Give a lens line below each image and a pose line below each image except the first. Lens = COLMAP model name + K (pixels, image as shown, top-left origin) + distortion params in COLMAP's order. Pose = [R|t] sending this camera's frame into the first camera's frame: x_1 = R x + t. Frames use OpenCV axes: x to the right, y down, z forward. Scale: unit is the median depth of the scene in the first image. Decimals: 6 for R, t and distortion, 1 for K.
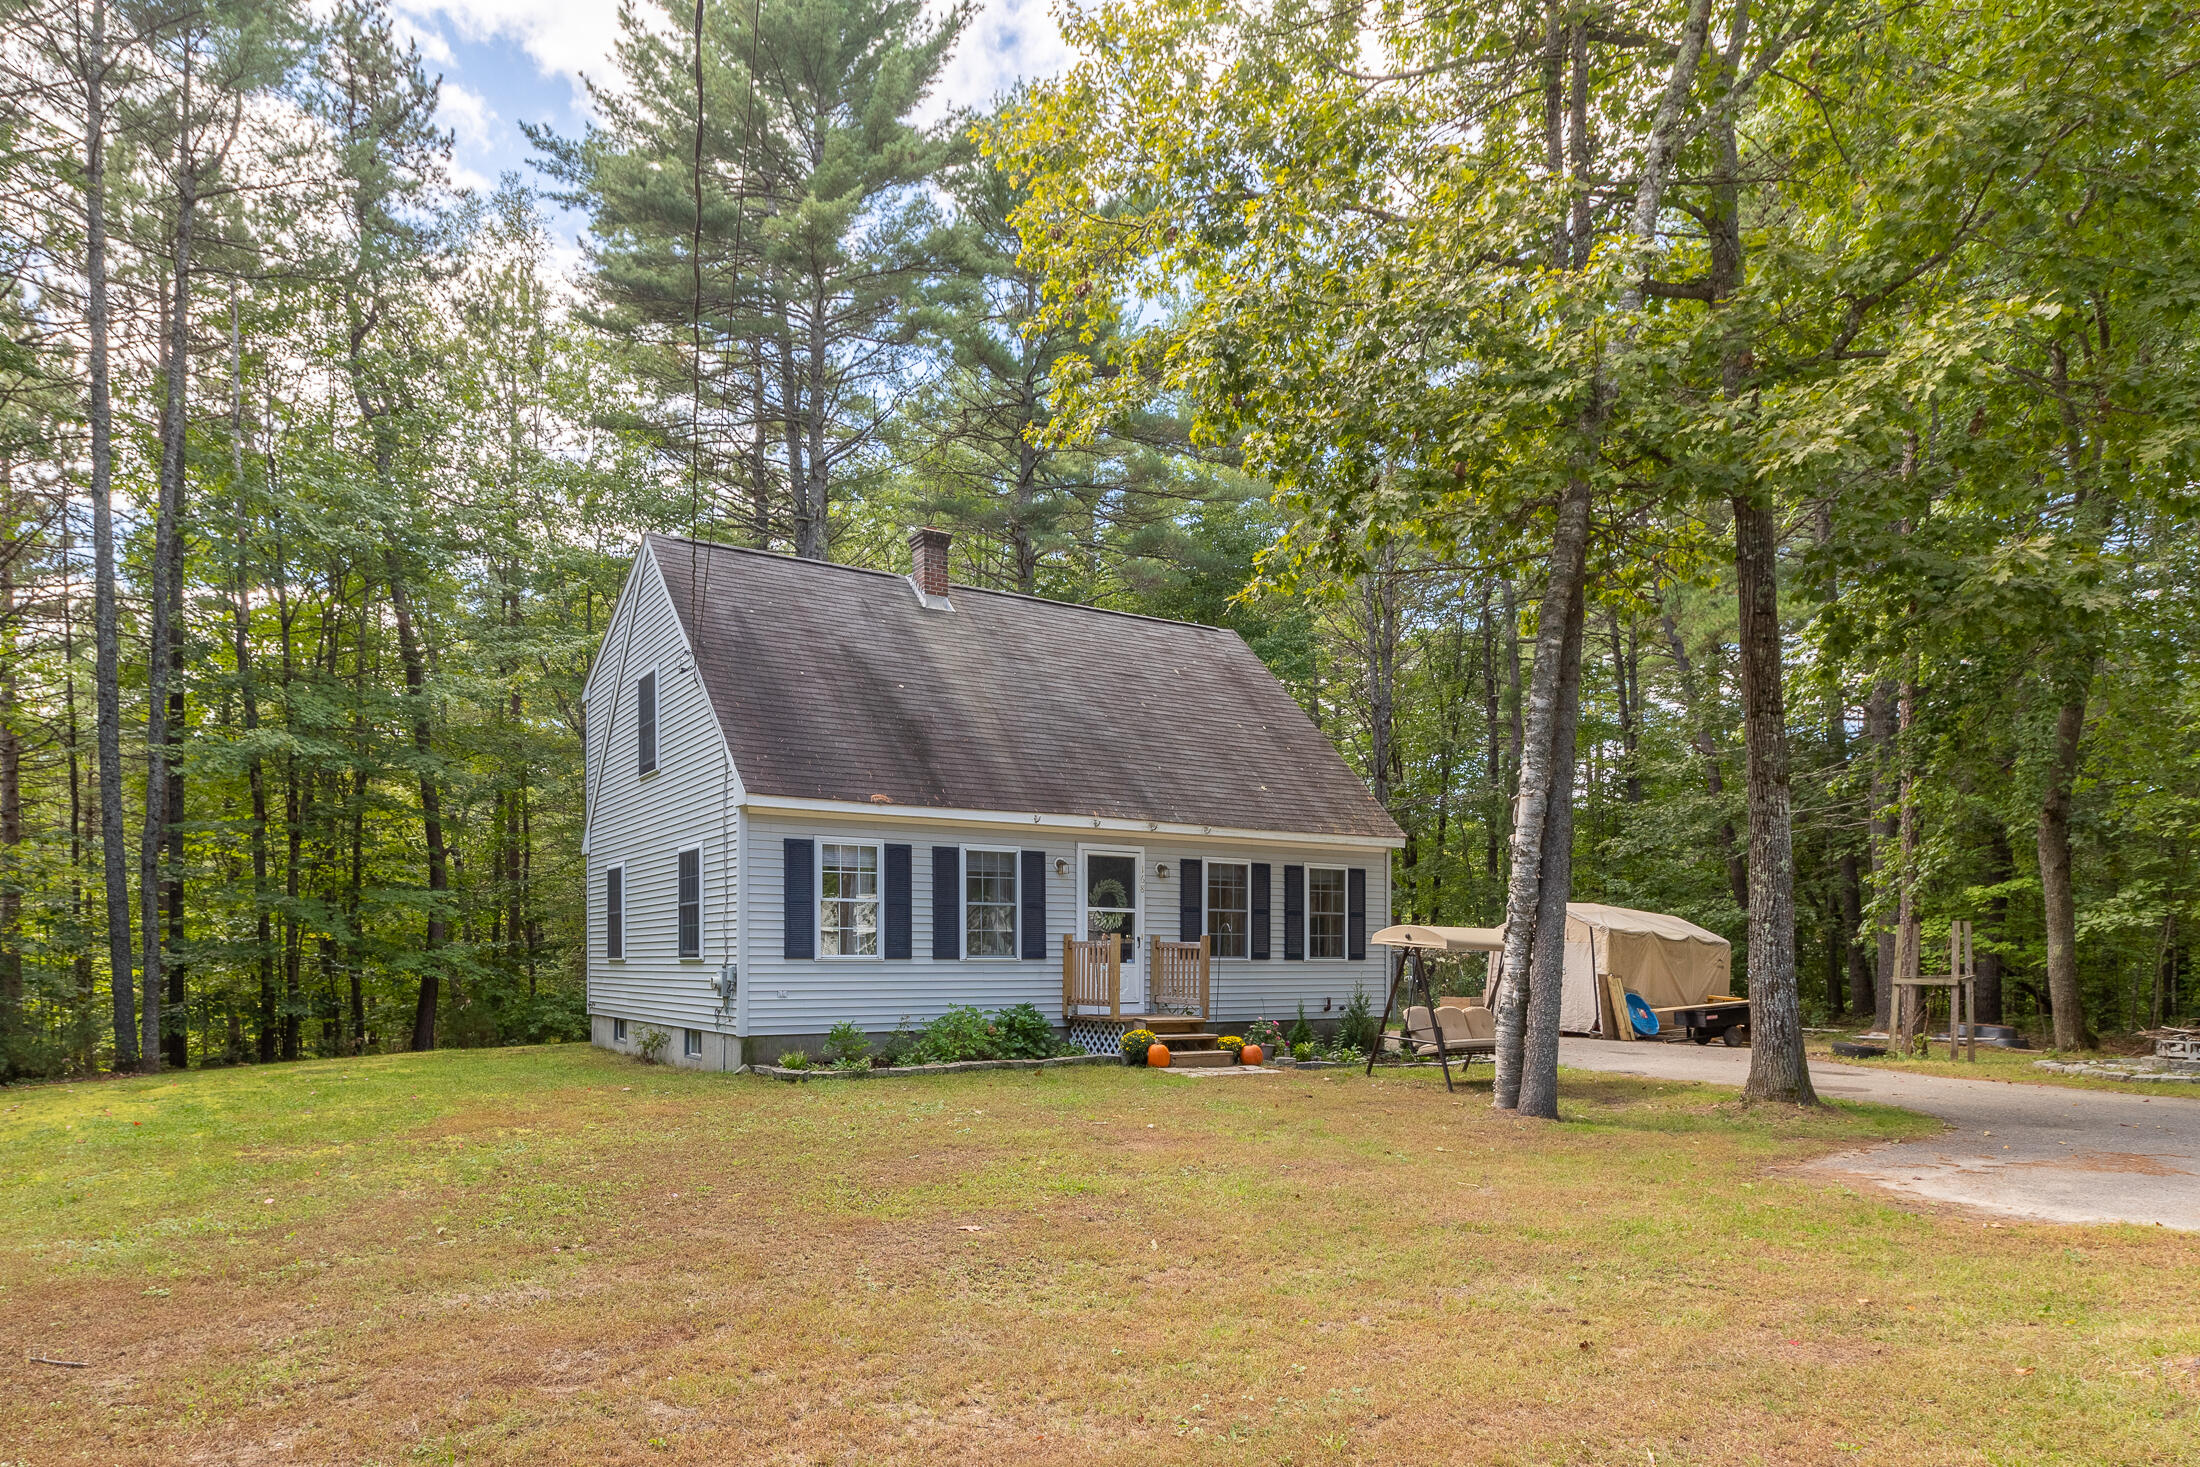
lens RADIAL K [[1222.3, 0, 1091.6], [0, 1222.3, 789.0], [0, 0, 1]] dist [0.001512, 0.000071]
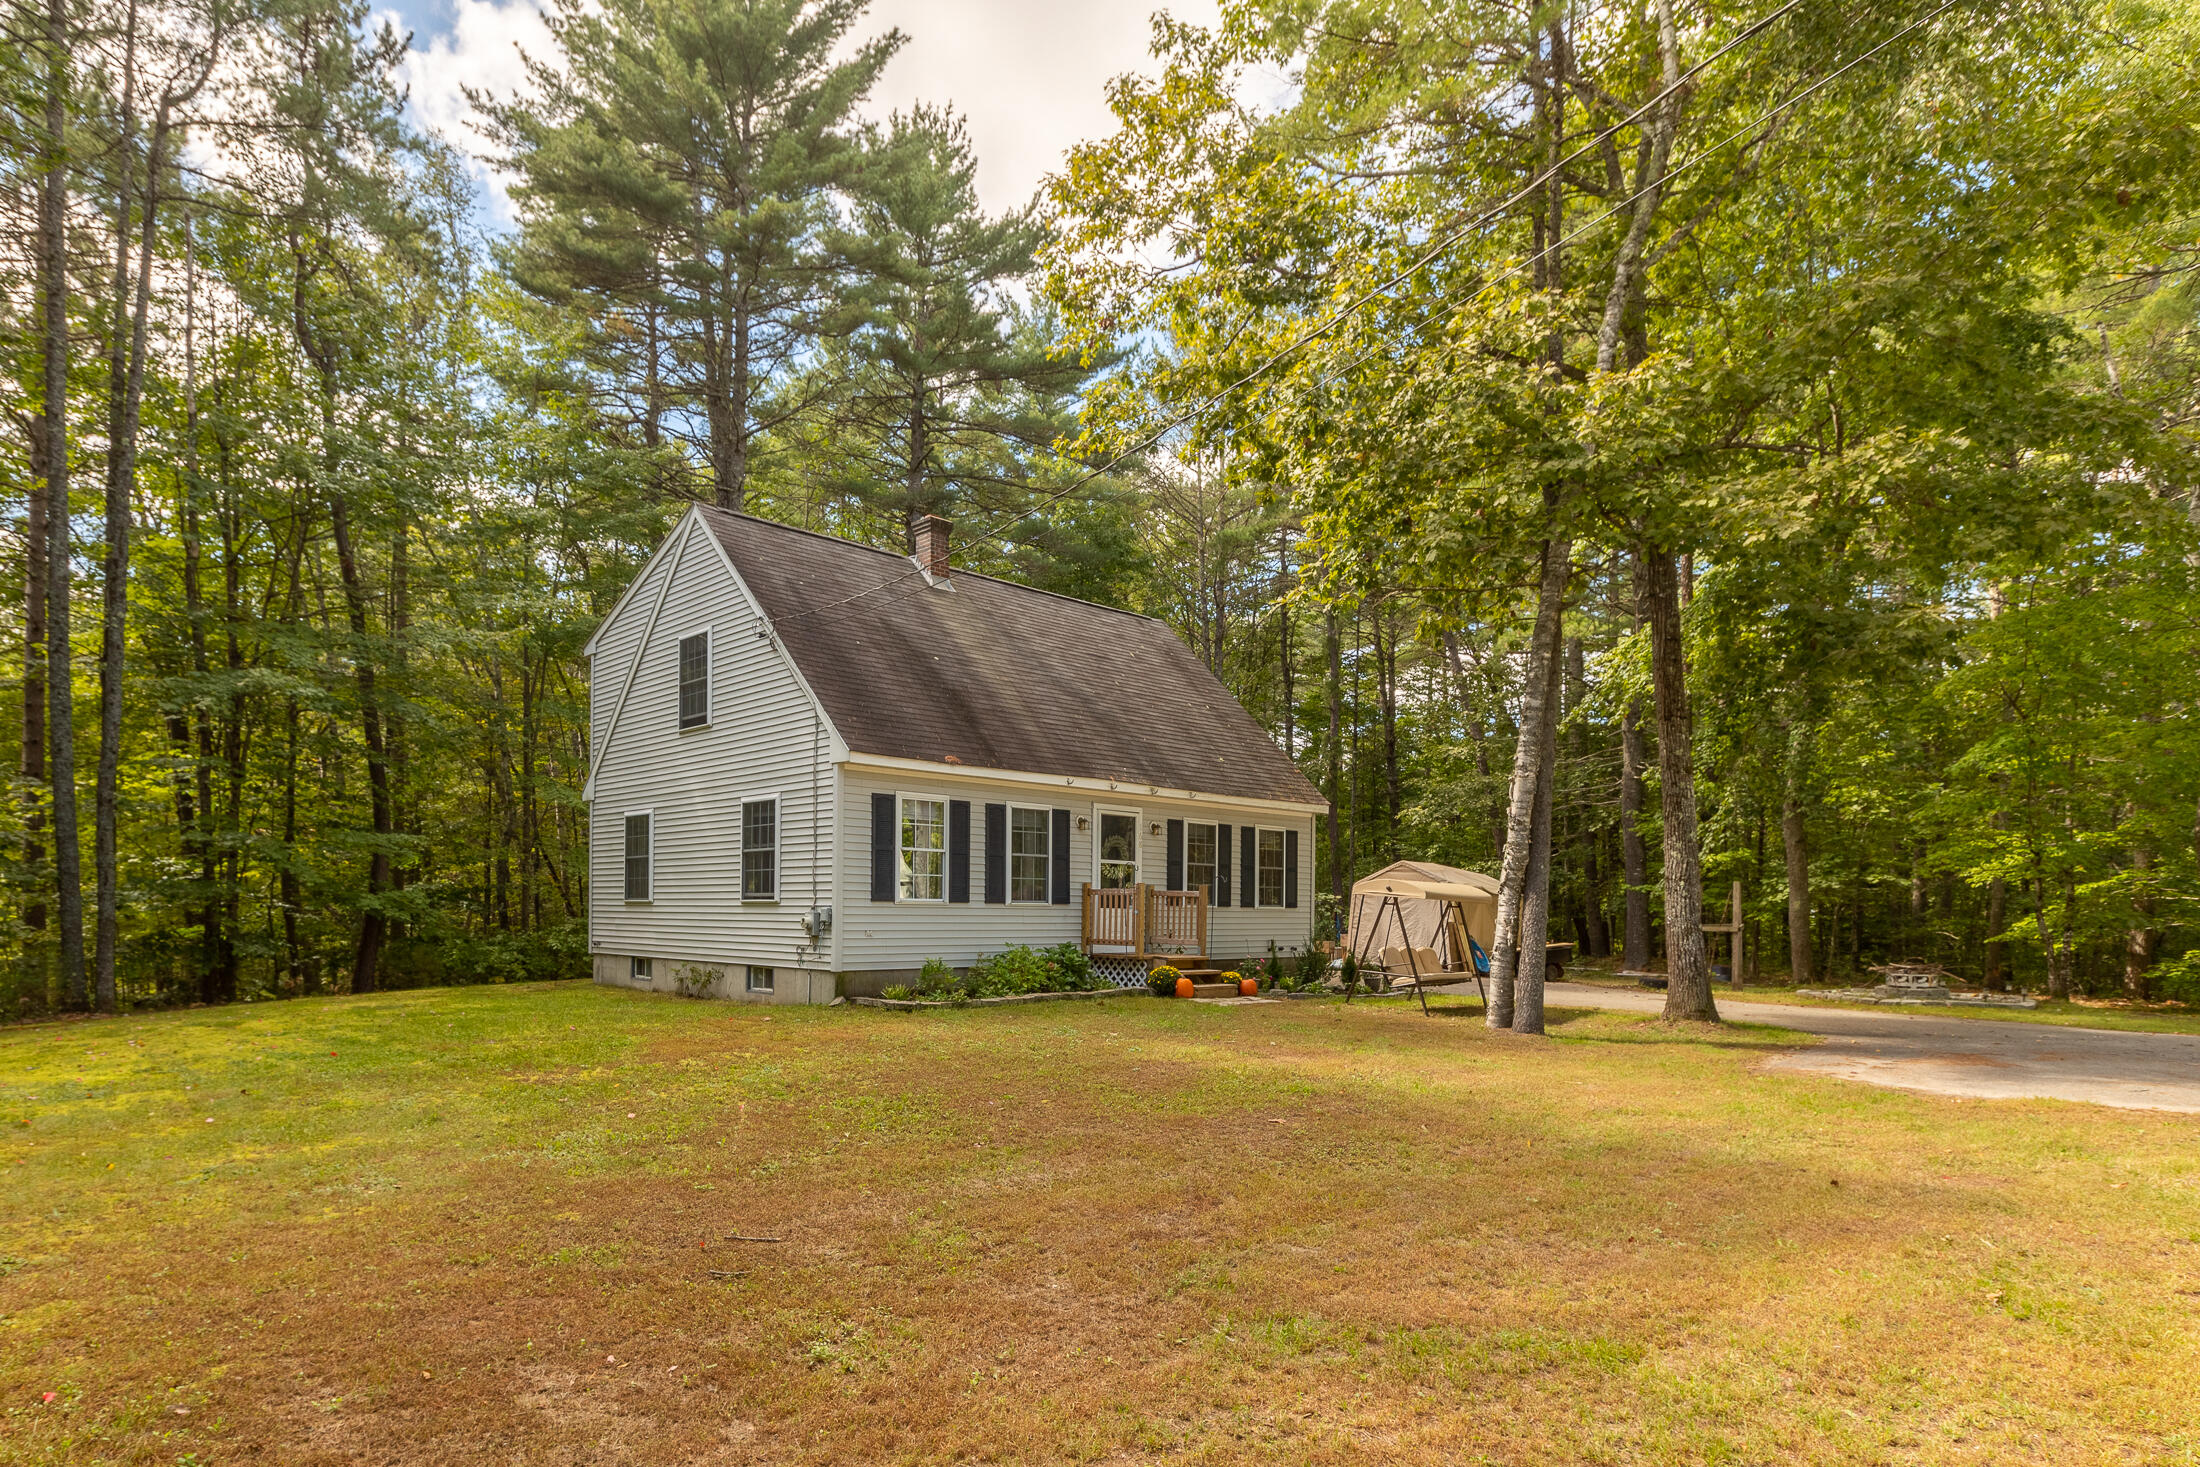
lens RADIAL K [[1118.2, 0, 1100.0], [0, 1118.2, 733.5], [0, 0, 1]] dist [-0.001463, 0.000587]
pose [[0.981939, 0.037973, 0.185350, -0.202565], [-0.034948, 0.999198, -0.019564, -0.000730], [-0.185944, 0.012734, 0.982478, -0.031281]]
